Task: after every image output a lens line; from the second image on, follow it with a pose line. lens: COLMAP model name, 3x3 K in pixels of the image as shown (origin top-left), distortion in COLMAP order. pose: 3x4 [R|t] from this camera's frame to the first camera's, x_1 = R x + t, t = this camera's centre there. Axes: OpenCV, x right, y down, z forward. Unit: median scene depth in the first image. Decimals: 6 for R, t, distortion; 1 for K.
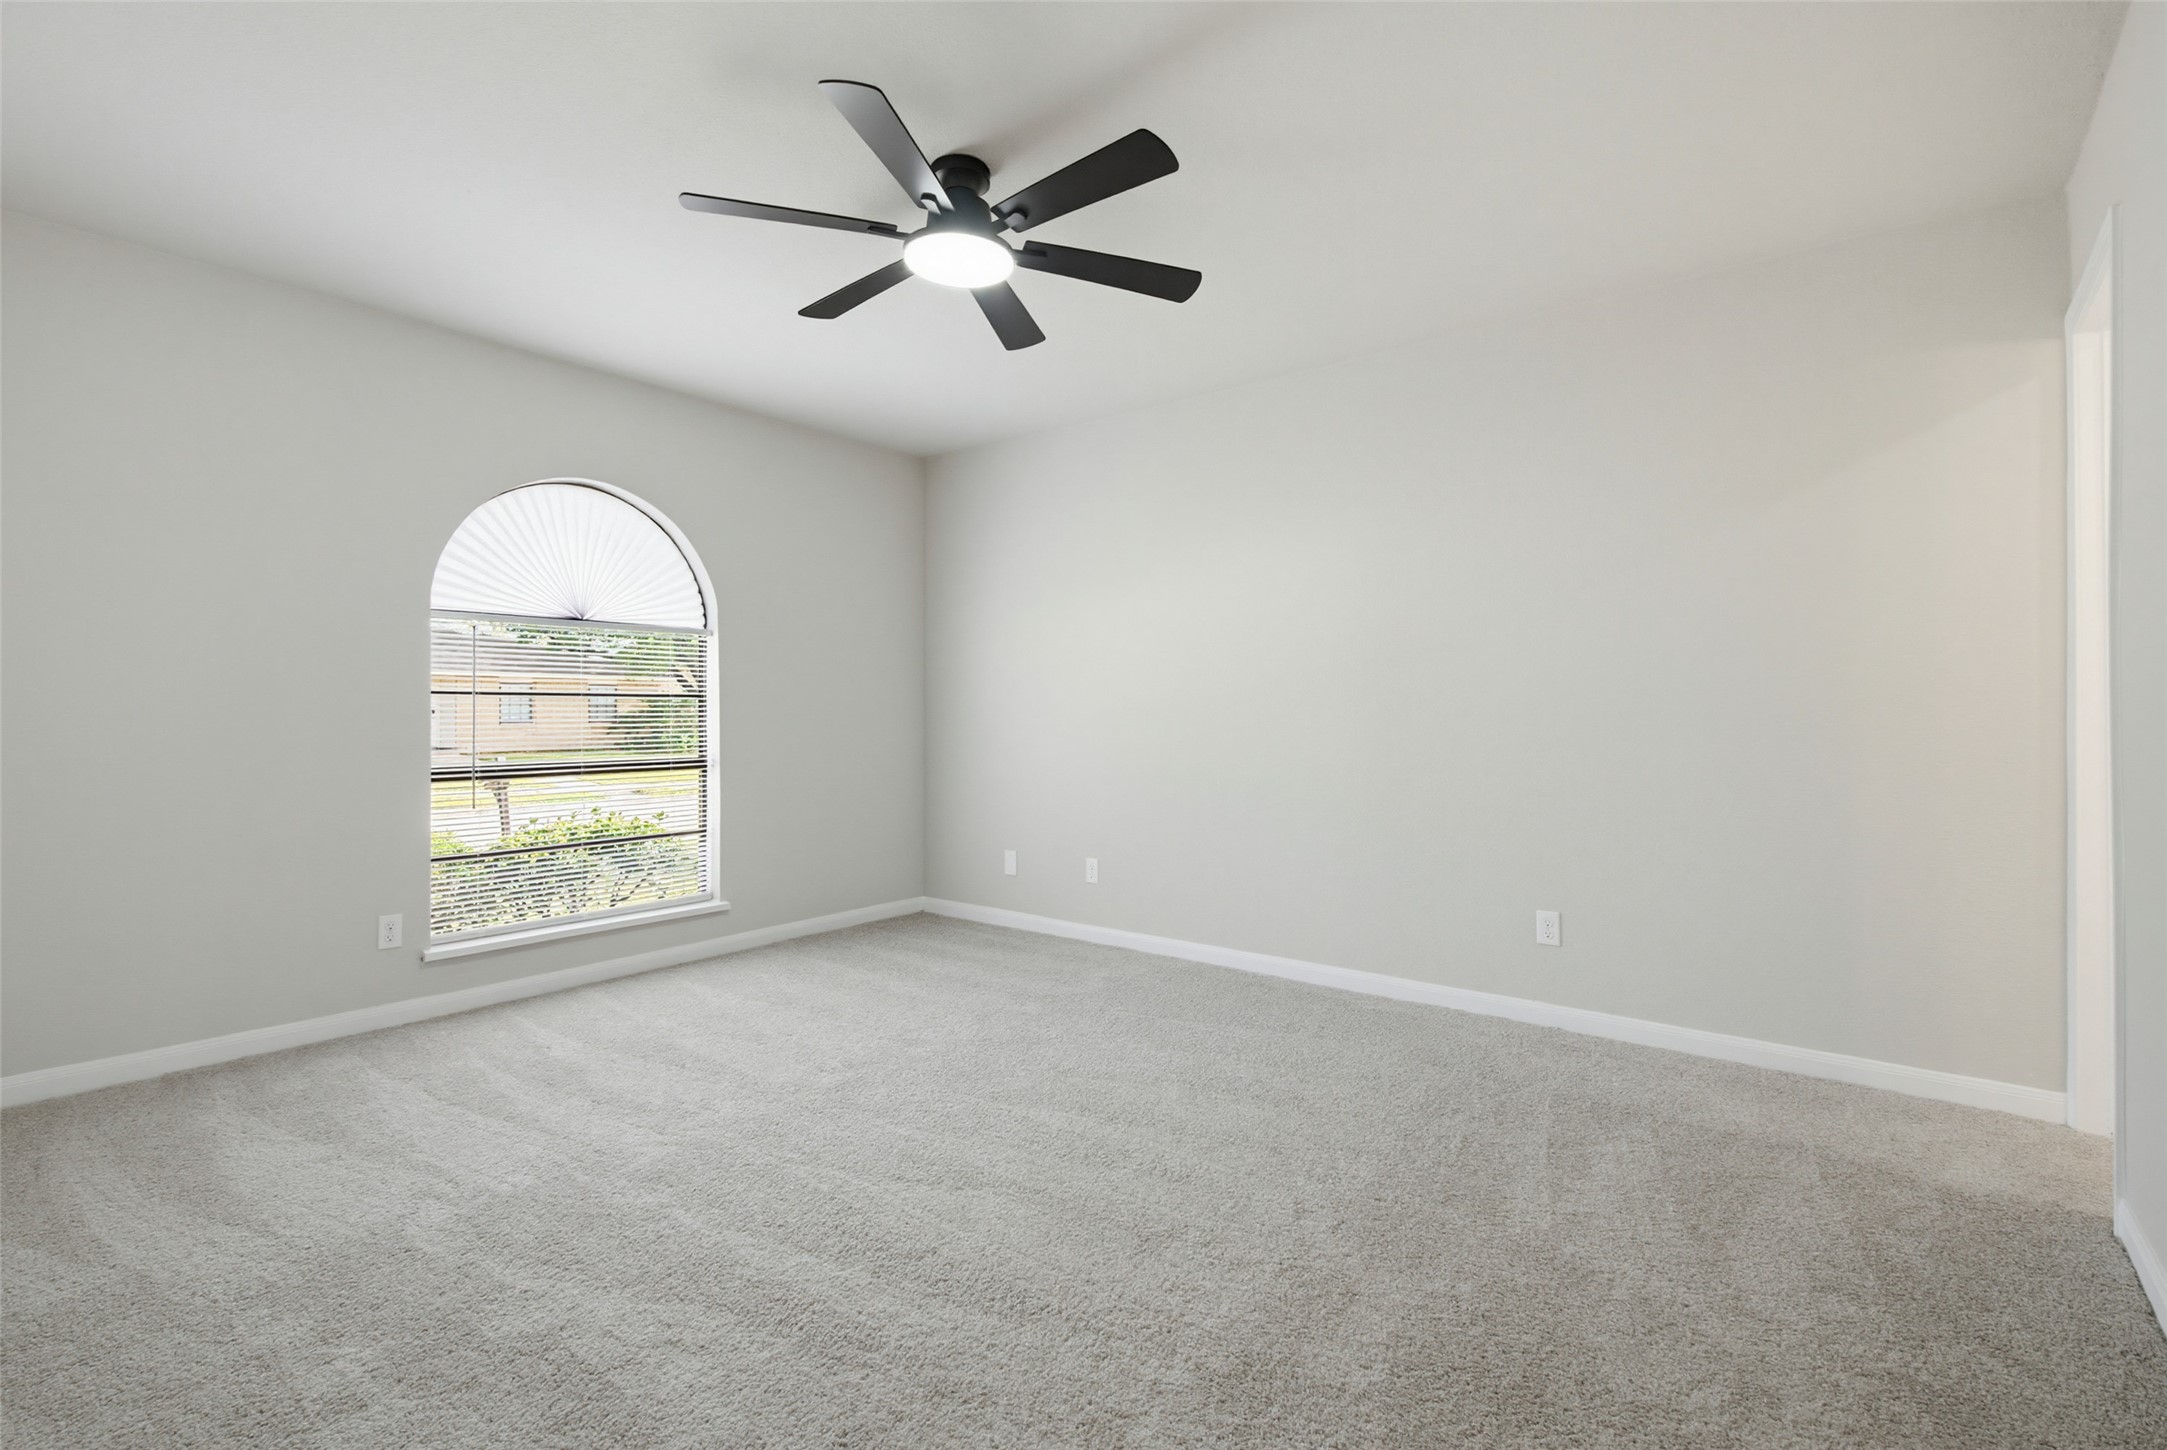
lens RADIAL K [[987.2, 0, 1075.1], [0, 987.2, 733.9], [0, 0, 1]] dist [0.017429, -0.000237]
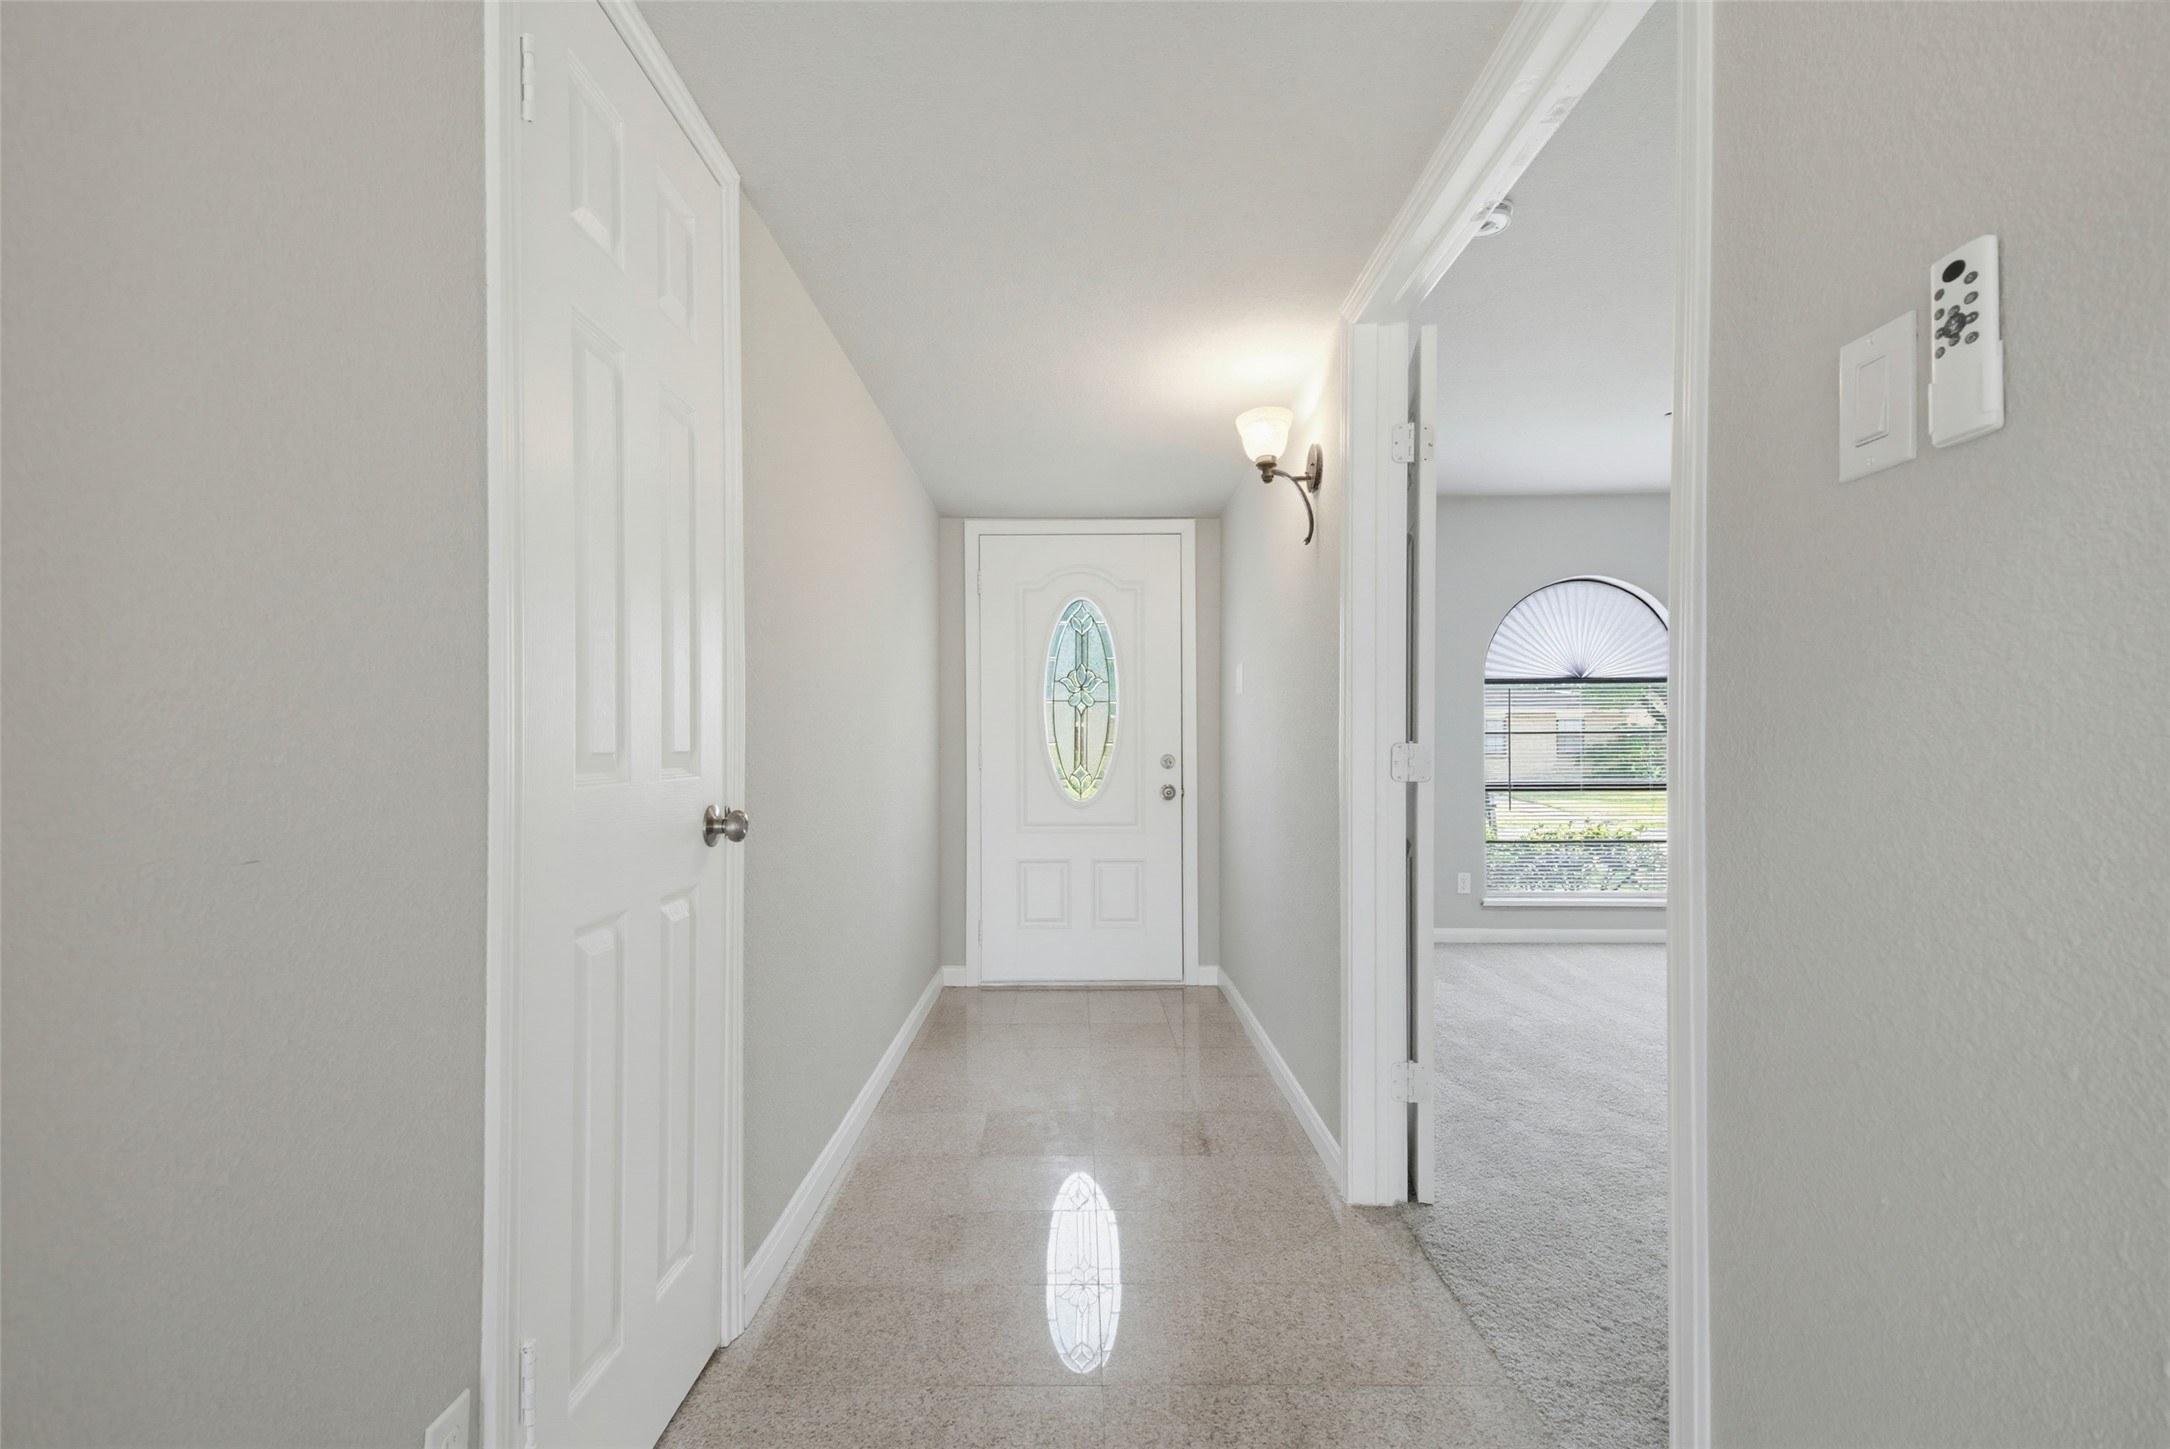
lens RADIAL K [[999.1, 0, 1085.0], [0, 999.1, 724.5], [0, 0, 1]] dist [0.024985, -0.013546]
pose [[0.628778, -0.020547, -0.777313, 0.136018], [-0.012395, 0.999259, -0.036440, 0.008443], [0.777486, 0.032548, 0.628057, -0.365903]]
